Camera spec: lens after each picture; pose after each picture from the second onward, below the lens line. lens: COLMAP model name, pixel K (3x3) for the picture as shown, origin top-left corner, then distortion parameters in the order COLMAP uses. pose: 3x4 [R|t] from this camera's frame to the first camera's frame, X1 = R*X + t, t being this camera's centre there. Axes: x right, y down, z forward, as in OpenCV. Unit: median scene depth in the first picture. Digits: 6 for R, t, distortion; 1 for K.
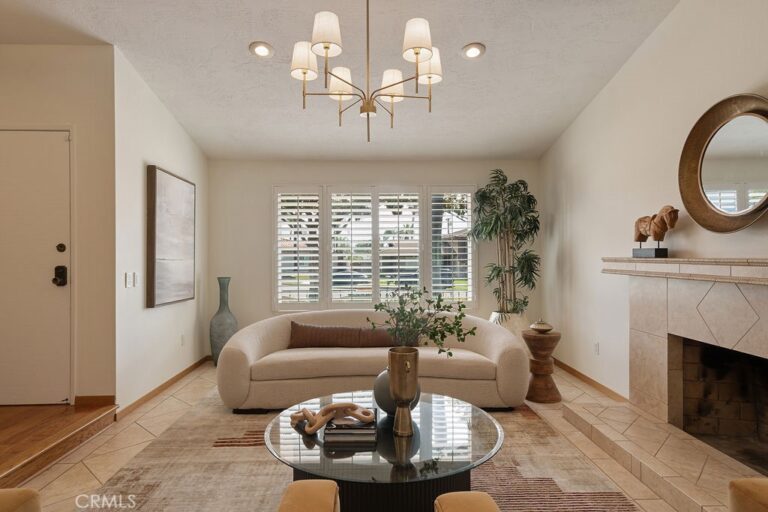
lens RADIAL K [[448.3, 0, 384.0], [0, 448.3, 256.0], [0, 0, 1]] dist [0.002418, 0.001410]
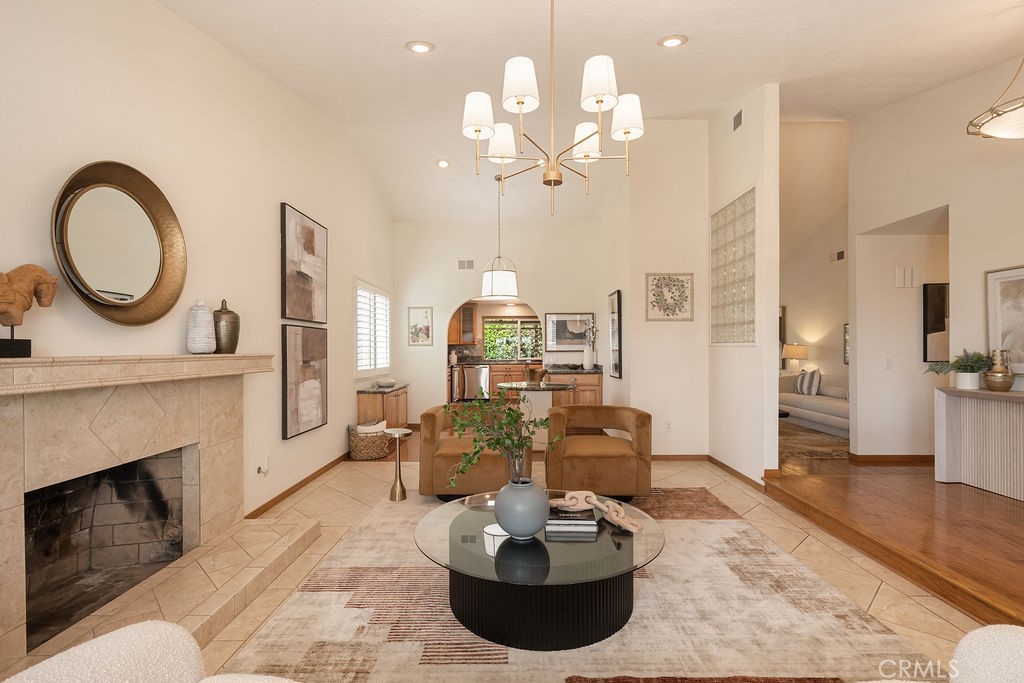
lens RADIAL K [[479.9, 0, 508.7], [0, 479.9, 349.5], [0, 0, 1]] dist [-0.000985, 0.001003]
pose [[-0.998571, 0.010282, 0.052451, 0.002873], [0.010435, 0.999942, 0.002639, -0.000478], [-0.052421, 0.003182, -0.998620, 1.431408]]
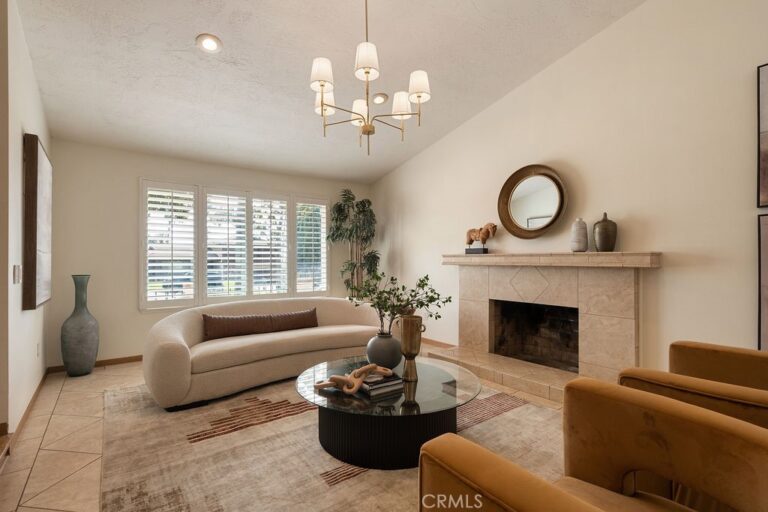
lens RADIAL K [[359.9, 0, 381.5], [0, 359.9, 262.0], [0, 0, 1]] dist [-0.000985, 0.001003]
pose [[0.820640, 0.000556, 0.571445, -0.427819], [-0.001340, 0.999999, 0.000952, 0.030788], [-0.571444, -0.001547, 0.820640, 0.116902]]
